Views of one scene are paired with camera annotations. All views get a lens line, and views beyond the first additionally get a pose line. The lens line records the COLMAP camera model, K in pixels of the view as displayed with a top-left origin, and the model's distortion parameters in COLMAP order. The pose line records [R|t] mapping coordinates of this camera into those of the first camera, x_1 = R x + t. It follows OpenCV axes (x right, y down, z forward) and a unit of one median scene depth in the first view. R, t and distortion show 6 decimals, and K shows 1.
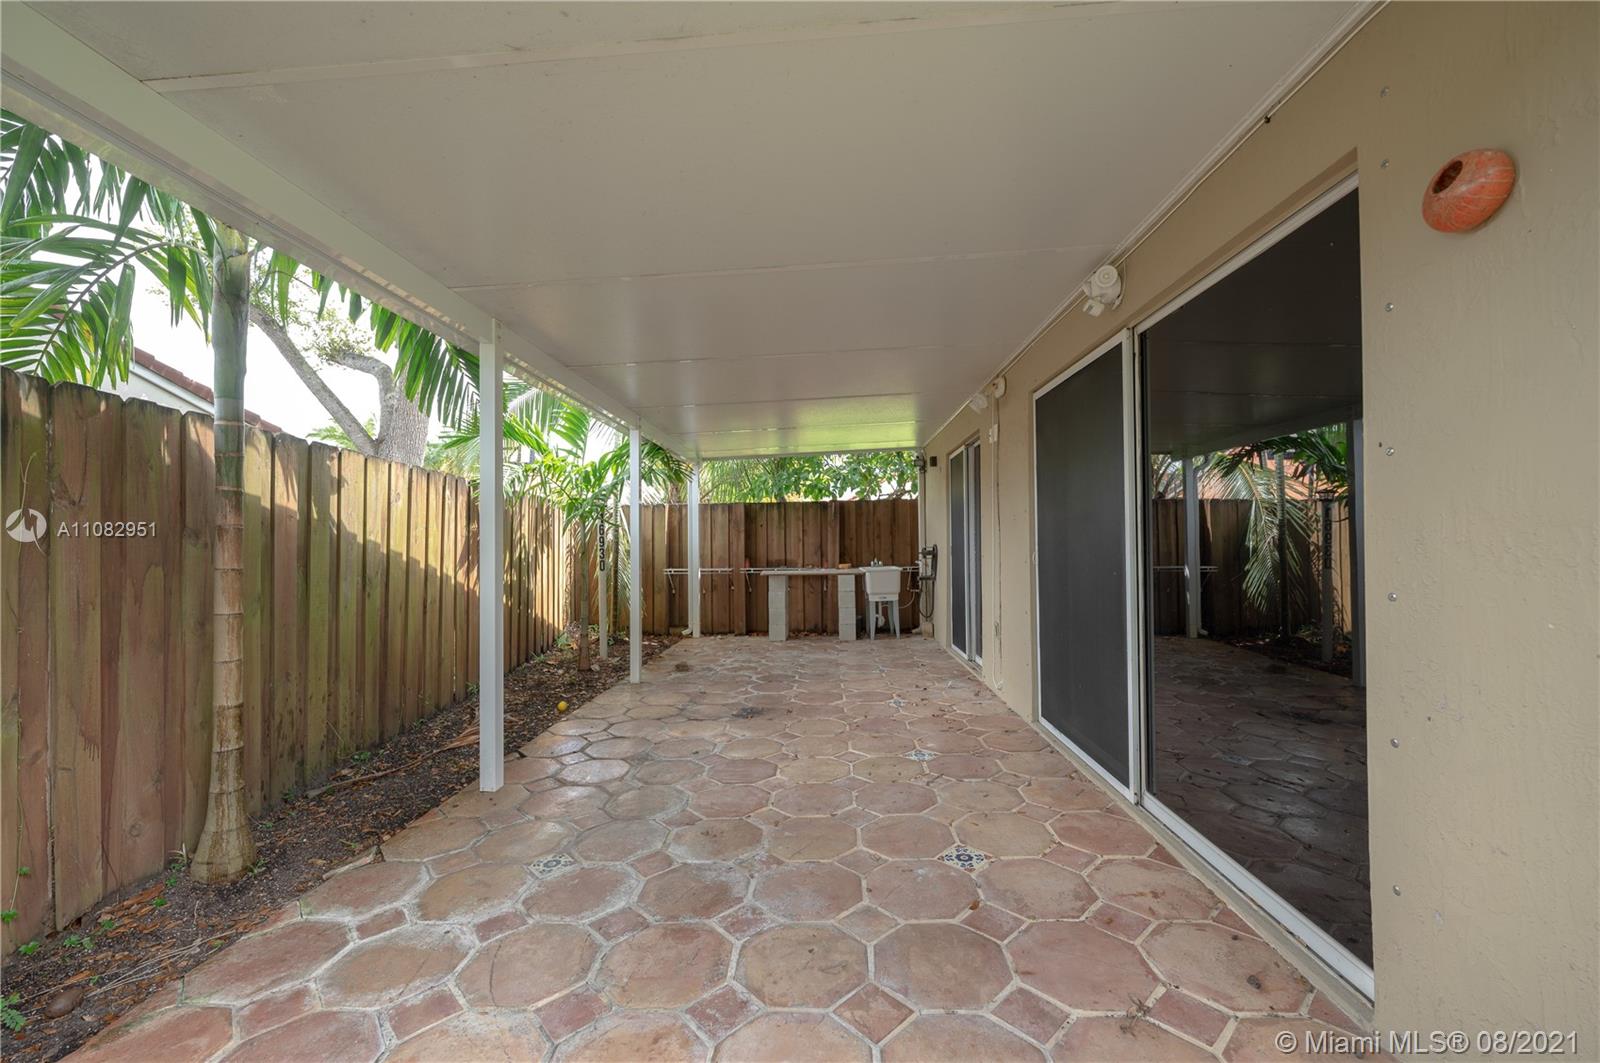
lens RADIAL K [[631.5, 0, 800.0], [0, 631.5, 531.5], [0, 0, 1]] dist [-0.001269, -0.000121]
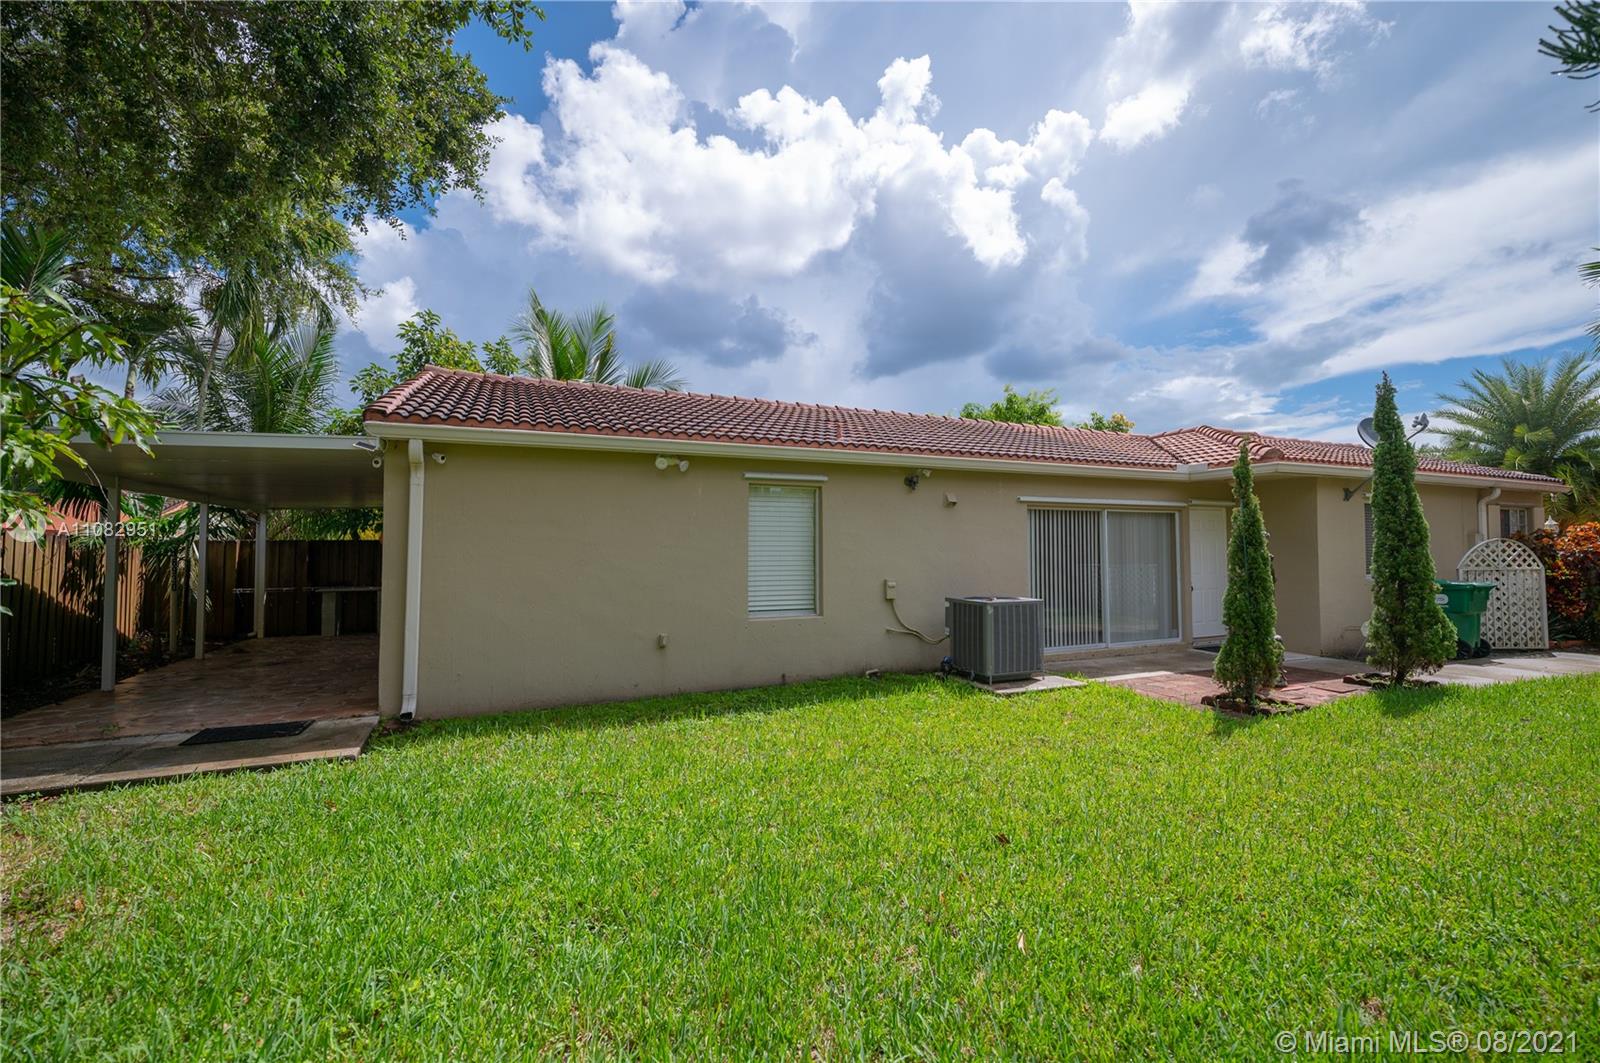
lens RADIAL K [[660.1, 0, 800.0], [0, 660.1, 531.5], [0, 0, 1]] dist [-0.001016, -0.000157]
pose [[0.893441, 0.023200, 0.448580, 0.254949], [-0.016589, 0.999688, -0.018661, -0.063250], [-0.448873, 0.009231, 0.893548, -0.884752]]
